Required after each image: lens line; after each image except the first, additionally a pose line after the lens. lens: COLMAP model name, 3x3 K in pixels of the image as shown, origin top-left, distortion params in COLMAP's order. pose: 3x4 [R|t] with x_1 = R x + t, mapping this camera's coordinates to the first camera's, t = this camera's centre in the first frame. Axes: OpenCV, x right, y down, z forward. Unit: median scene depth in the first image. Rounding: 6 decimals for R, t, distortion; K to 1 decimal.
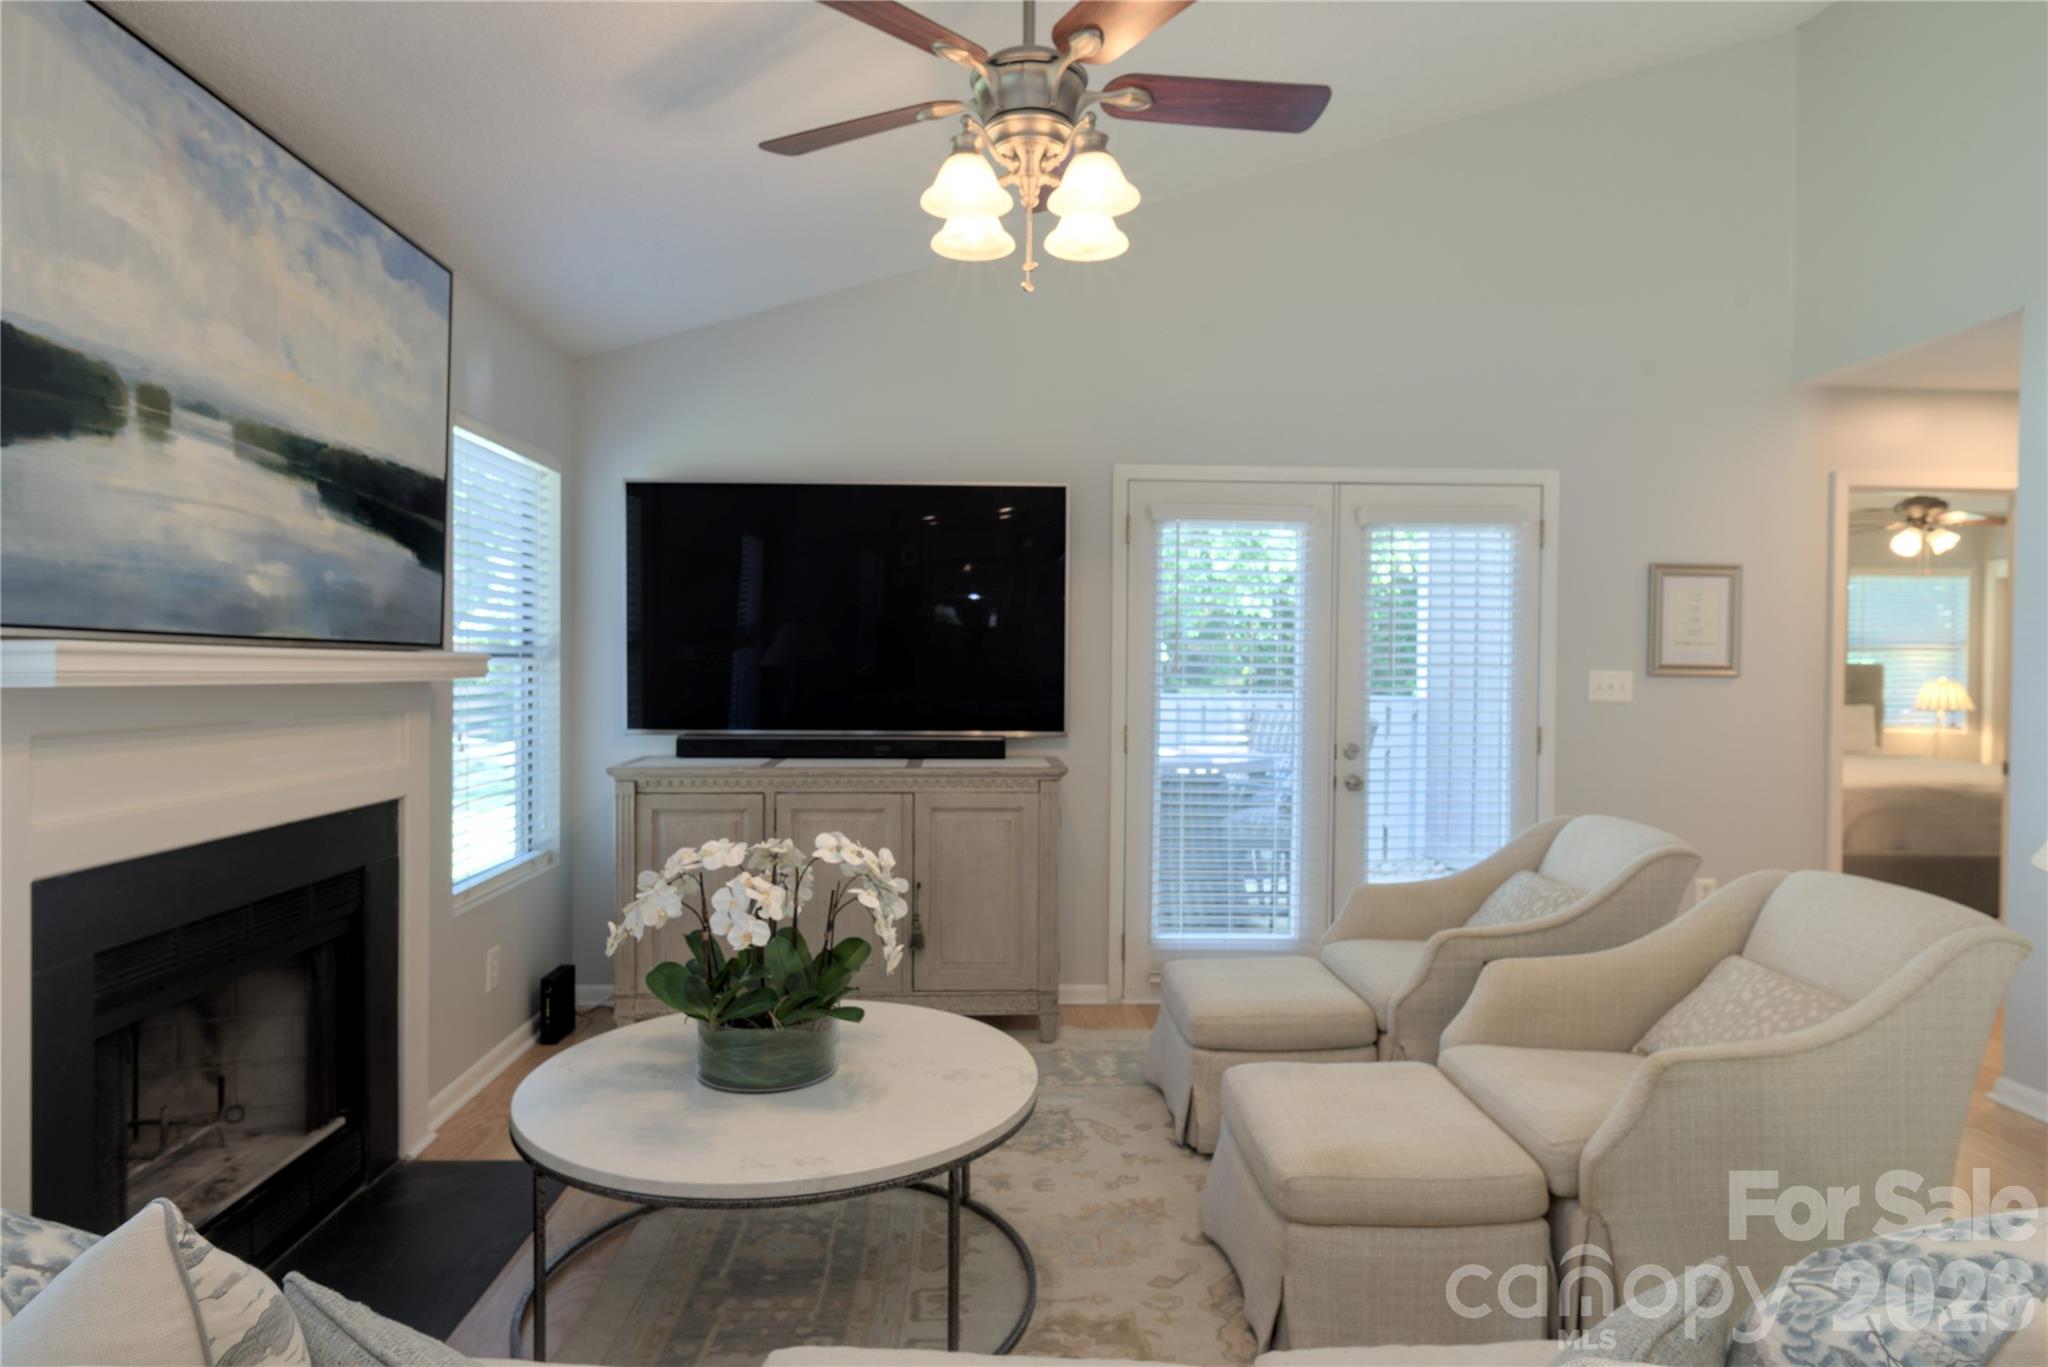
lens RADIAL K [[1175.7, 0, 1018.3], [0, 1175.7, 681.5], [0, 0, 1]] dist [-0.003005, 0.002918]
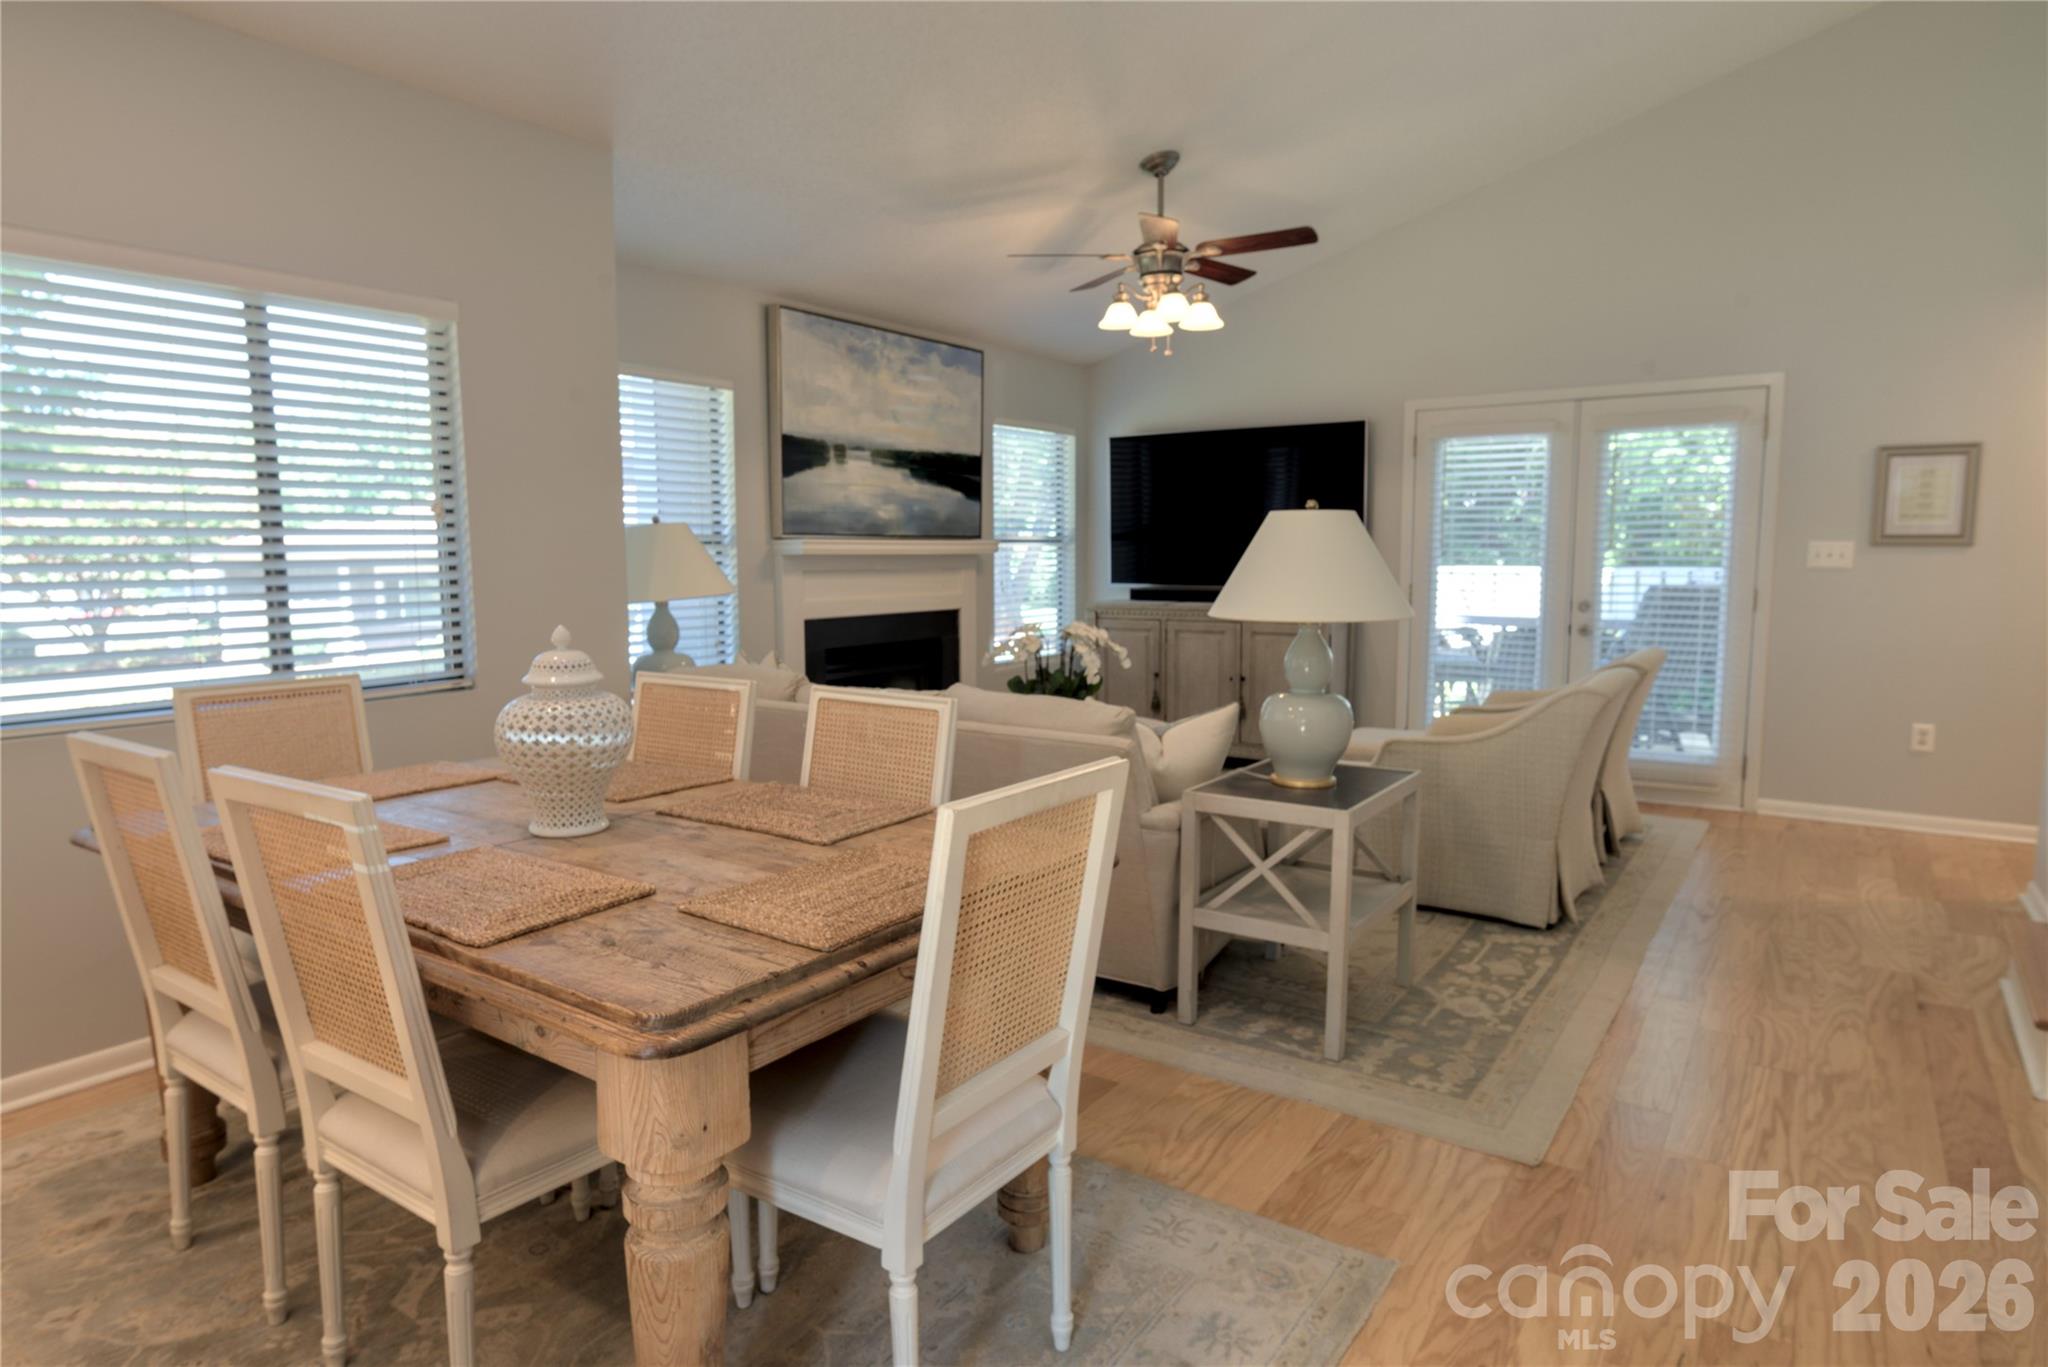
lens RADIAL K [[1178.2, 0, 1017.1], [0, 1178.2, 680.5], [0, 0, 1]] dist [-0.003683, 0.004277]
pose [[0.798170, 0.056973, -0.599732, 0.936275], [0.001812, 0.995287, 0.096961, 0.022475], [0.602429, -0.078478, 0.794305, -0.715947]]
